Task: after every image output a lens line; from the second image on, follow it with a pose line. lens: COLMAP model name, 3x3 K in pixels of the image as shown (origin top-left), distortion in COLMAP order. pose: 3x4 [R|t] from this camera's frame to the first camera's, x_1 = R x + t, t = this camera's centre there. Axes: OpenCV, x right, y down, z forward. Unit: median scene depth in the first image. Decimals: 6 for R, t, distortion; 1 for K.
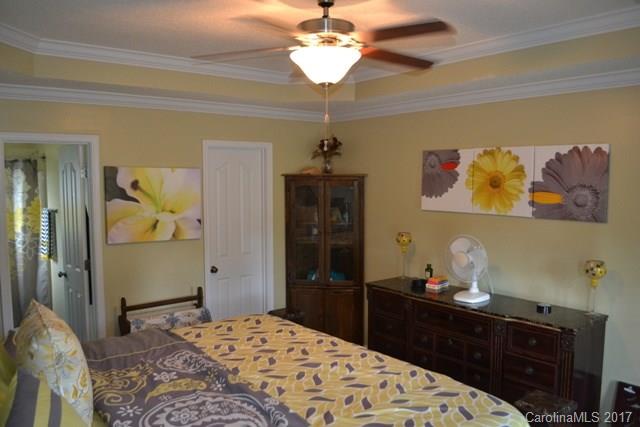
lens RADIAL K [[511.8, 0, 317.8], [0, 511.8, 216.9], [0, 0, 1]] dist [-0.074073, 0.004134]
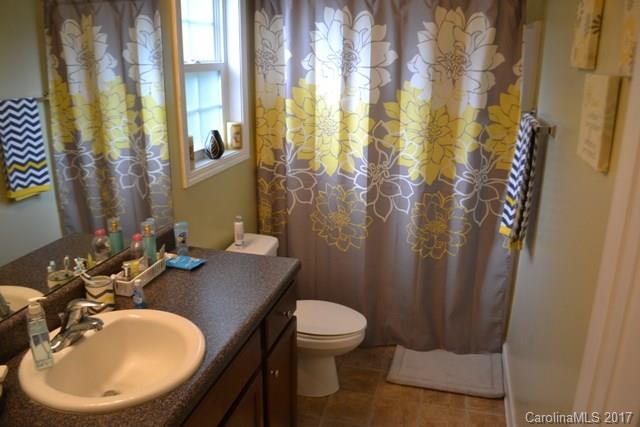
lens RADIAL K [[511.8, 0, 321.6], [0, 511.8, 211.9], [0, 0, 1]] dist [-0.074073, 0.004134]
pose [[0.600913, 0.242380, -0.761679, -0.435340], [-0.070713, 0.965300, 0.251388, -0.042777], [0.796181, -0.097202, 0.597200, 0.847877]]
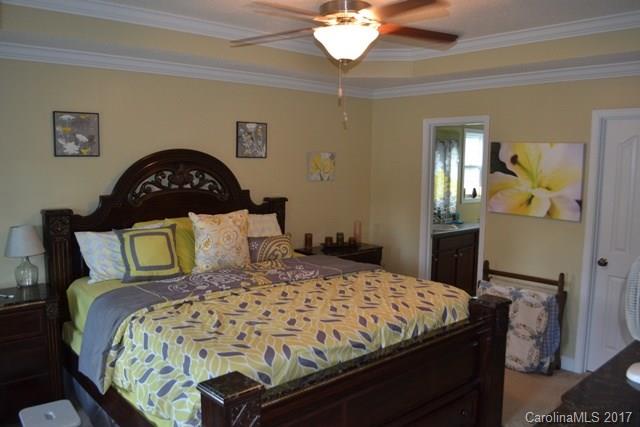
lens RADIAL K [[511.8, 0, 318.3], [0, 511.8, 211.9], [0, 0, 1]] dist [-0.074073, 0.004134]
pose [[0.054580, 0.105902, -0.992877, 0.638747], [-0.088533, 0.990957, 0.100831, -0.023619], [0.994577, 0.082399, 0.063462, 0.506704]]
